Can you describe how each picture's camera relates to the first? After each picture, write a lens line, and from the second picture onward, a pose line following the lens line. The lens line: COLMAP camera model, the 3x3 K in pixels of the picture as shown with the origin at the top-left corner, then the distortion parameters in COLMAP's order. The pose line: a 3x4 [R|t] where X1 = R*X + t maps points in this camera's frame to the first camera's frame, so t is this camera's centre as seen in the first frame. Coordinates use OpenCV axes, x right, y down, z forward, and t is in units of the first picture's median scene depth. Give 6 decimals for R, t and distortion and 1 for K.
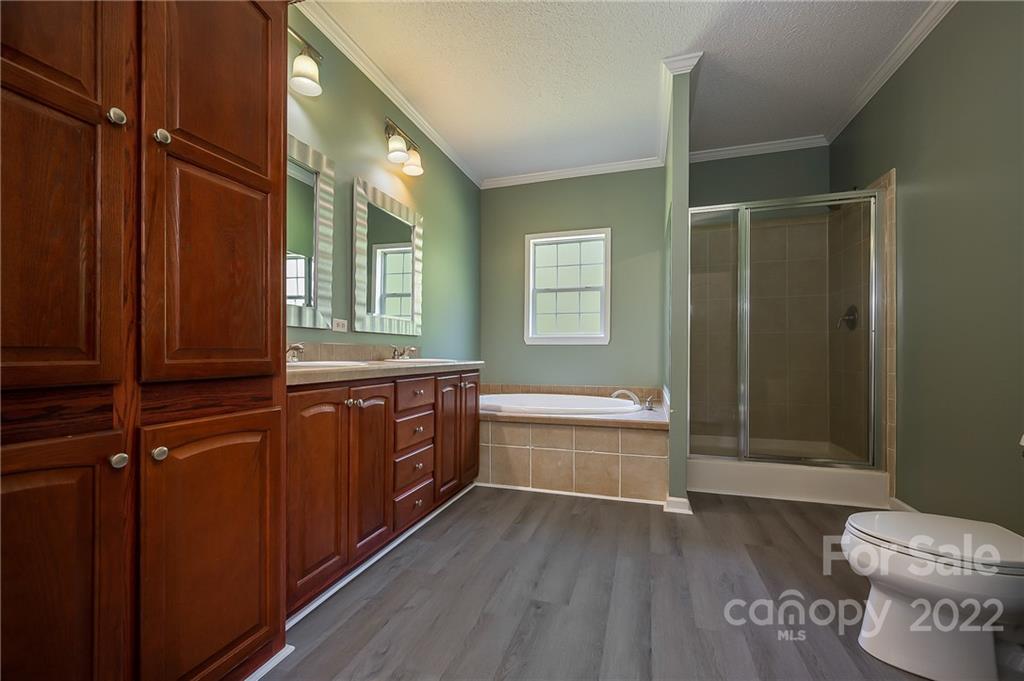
lens RADIAL K [[409.3, 0, 514.0], [0, 409.3, 356.9], [0, 0, 1]] dist [0.000238, 0.000008]
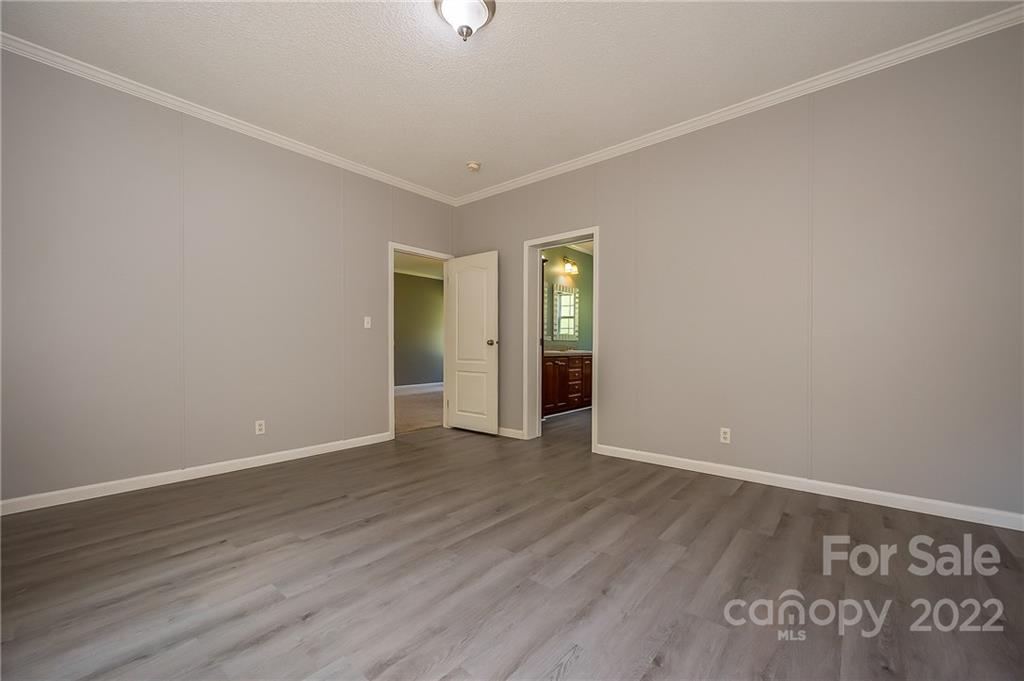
lens RADIAL K [[403.0, 0, 515.4], [0, 403.0, 345.3], [0, 0, 1]] dist [-0.001850, 0.000064]
pose [[0.925582, 0.001371, -0.378544, 0.350110], [-0.001903, 0.999998, -0.001032, -0.021444], [0.378542, 0.001675, 0.925583, -1.409003]]
